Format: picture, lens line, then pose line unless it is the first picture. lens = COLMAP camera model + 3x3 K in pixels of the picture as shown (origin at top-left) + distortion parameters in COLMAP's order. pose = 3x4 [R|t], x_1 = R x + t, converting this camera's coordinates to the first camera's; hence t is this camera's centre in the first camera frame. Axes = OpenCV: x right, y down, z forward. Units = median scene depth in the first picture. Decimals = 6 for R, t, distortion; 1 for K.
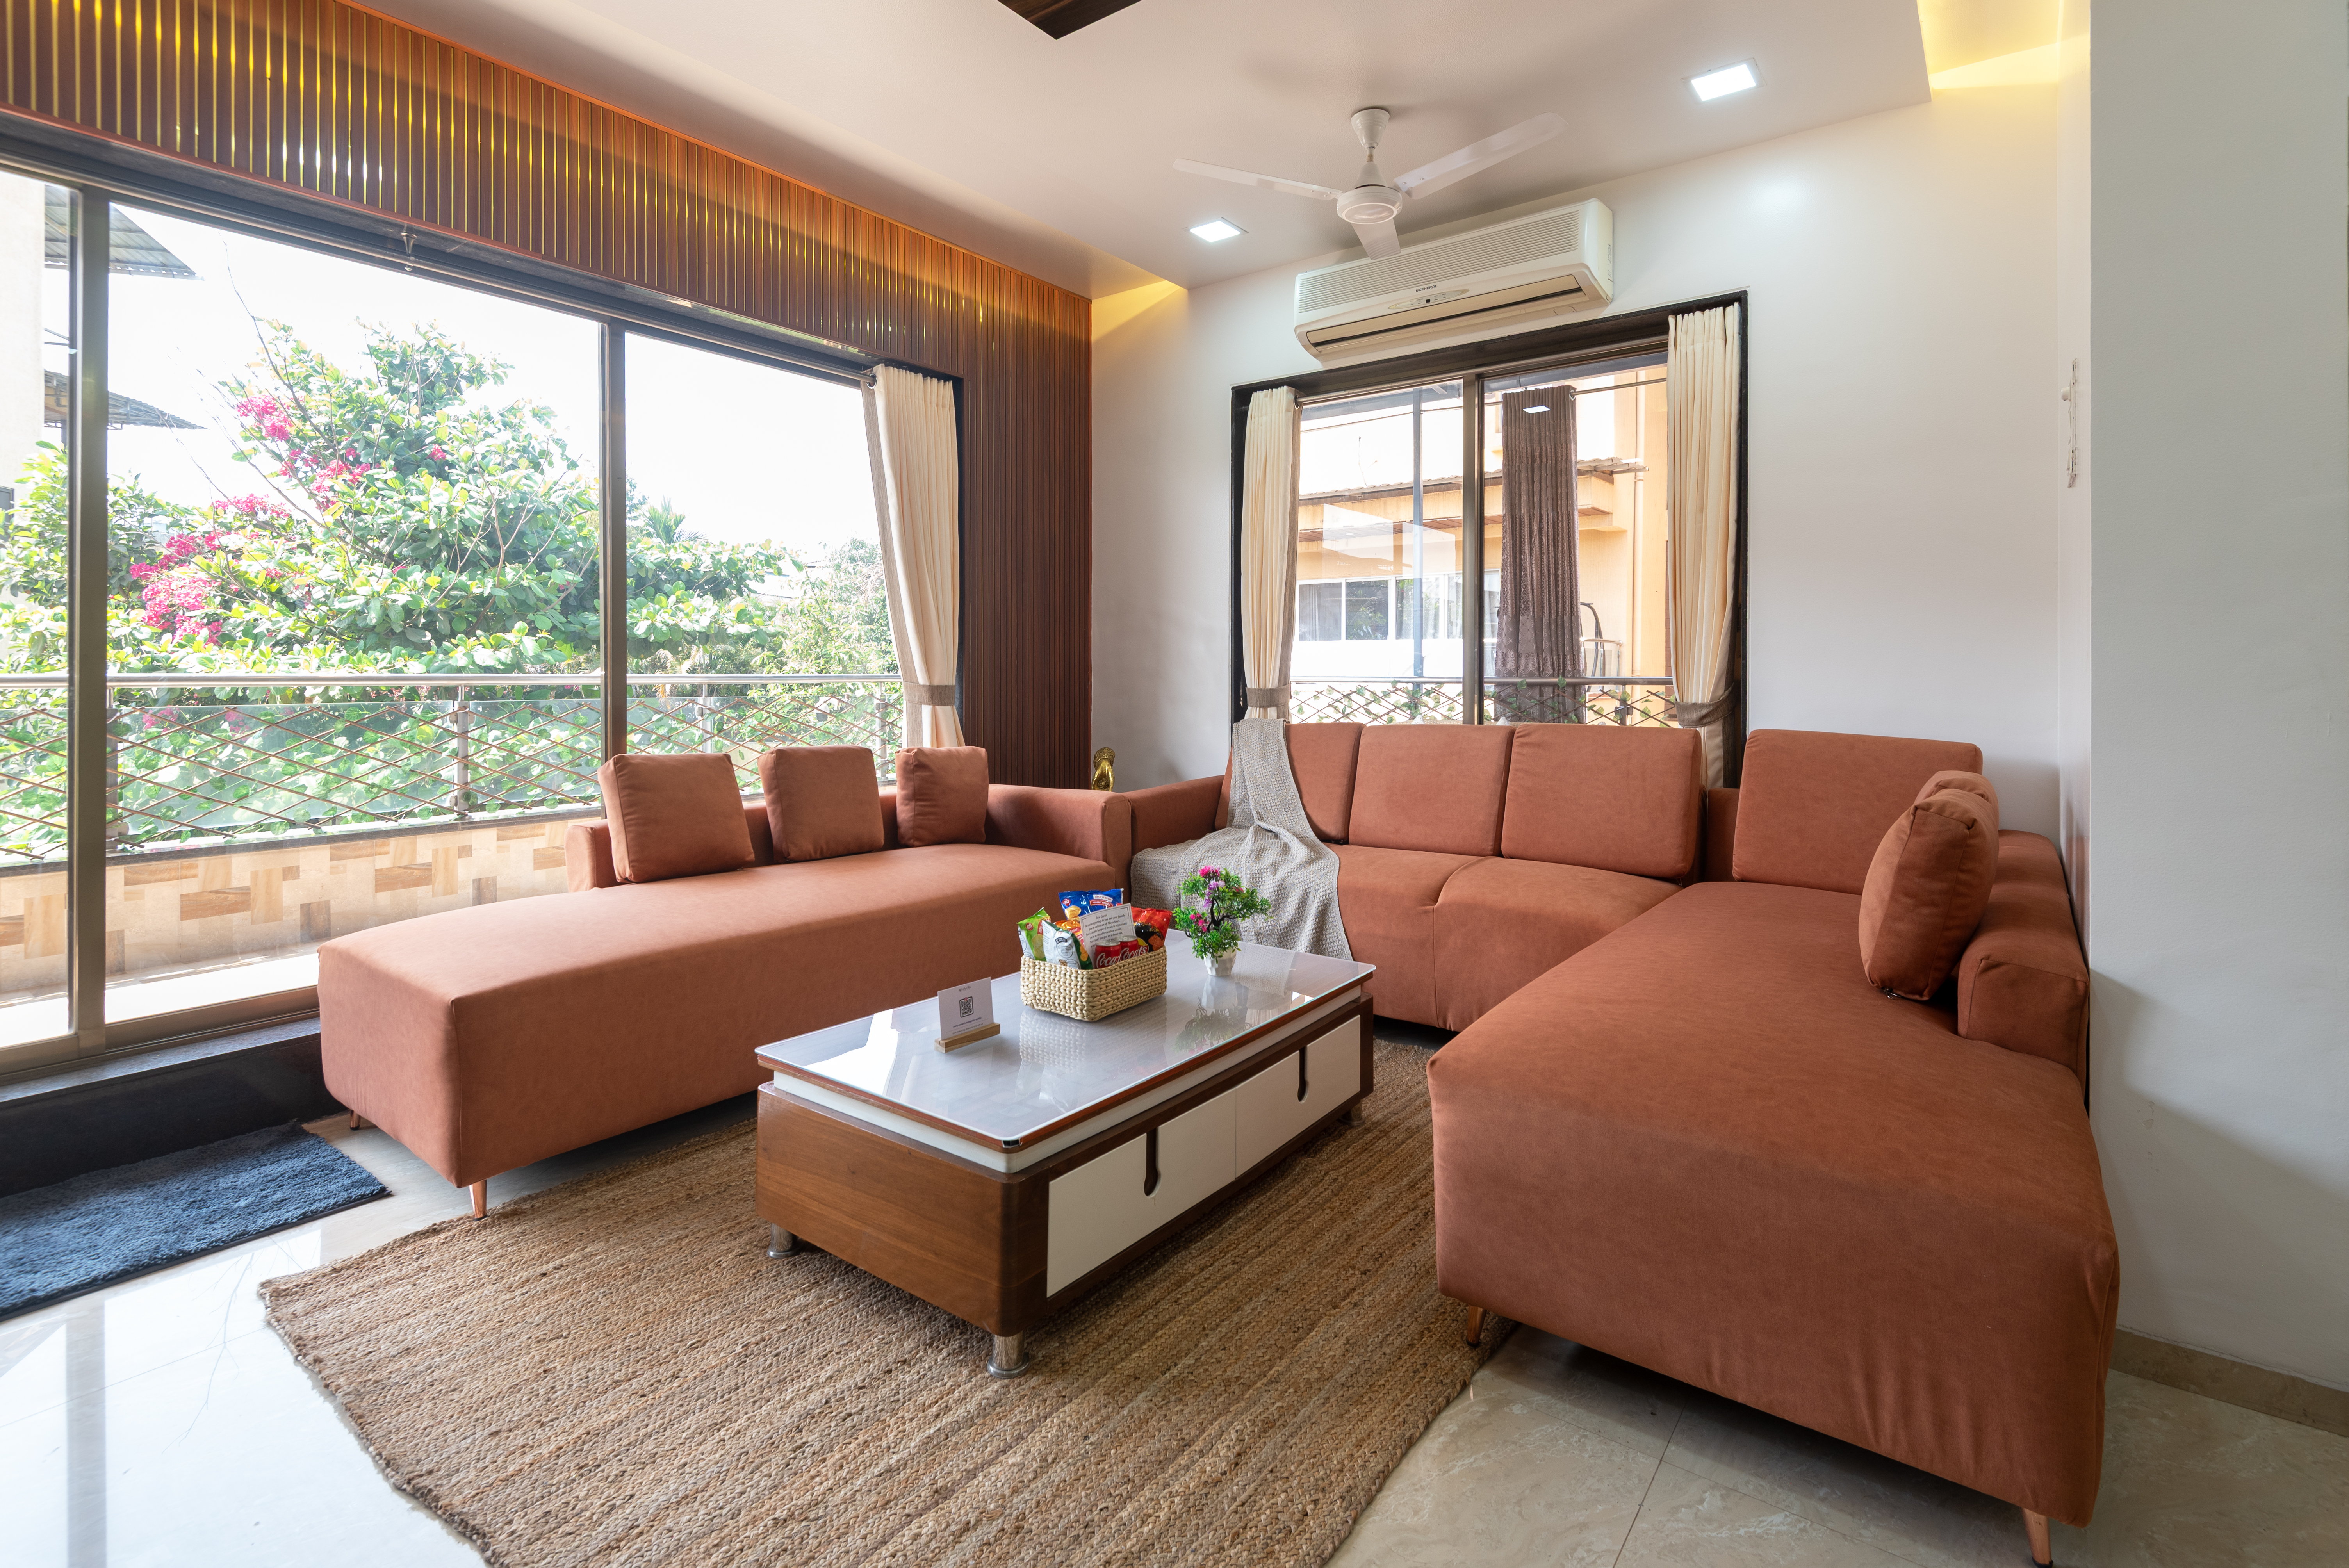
lens RADIAL K [[1105.7, 0, 1172.8], [0, 1105.7, 671.3], [0, 0, 1]] dist [0.033752, -0.016364]
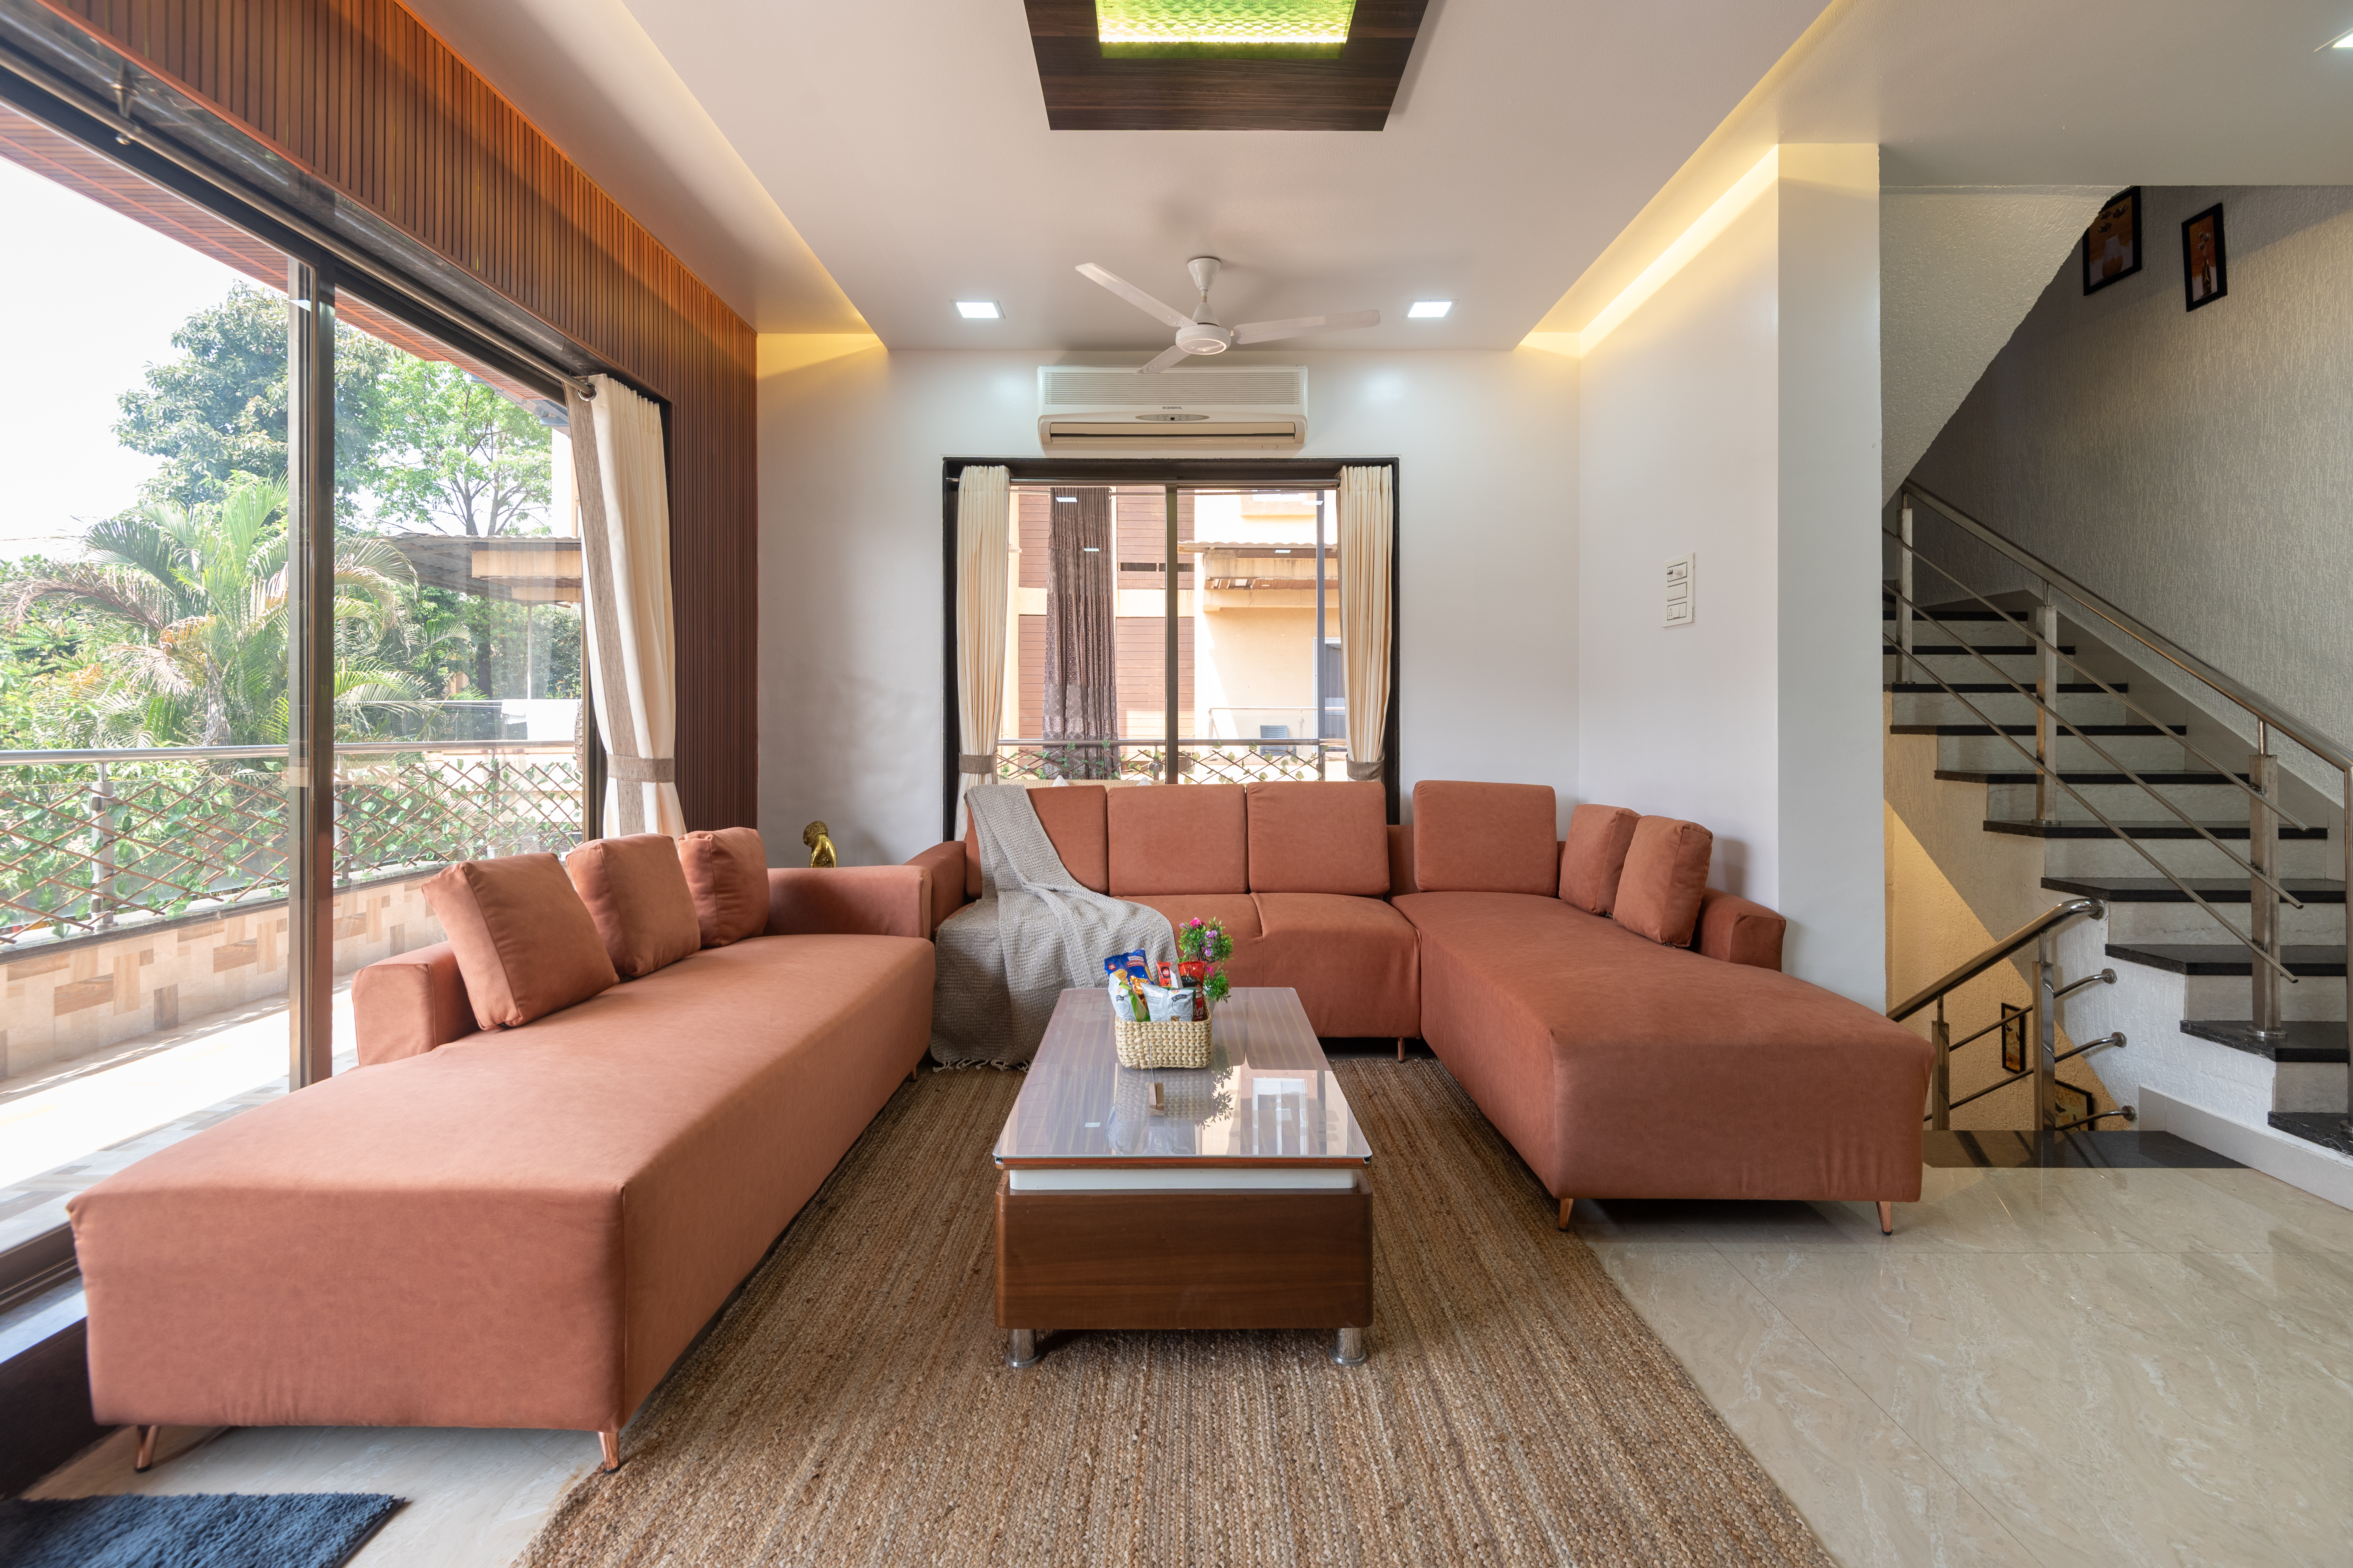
lens RADIAL K [[1096.8, 0, 1176.4], [0, 1096.8, 716.8], [0, 0, 1]] dist [0.030765, -0.011324]
pose [[0.797421, 0.003273, 0.603415, -0.512395], [0.001794, 0.999968, -0.007794, -0.015684], [-0.603421, 0.007298, 0.797389, 0.099835]]
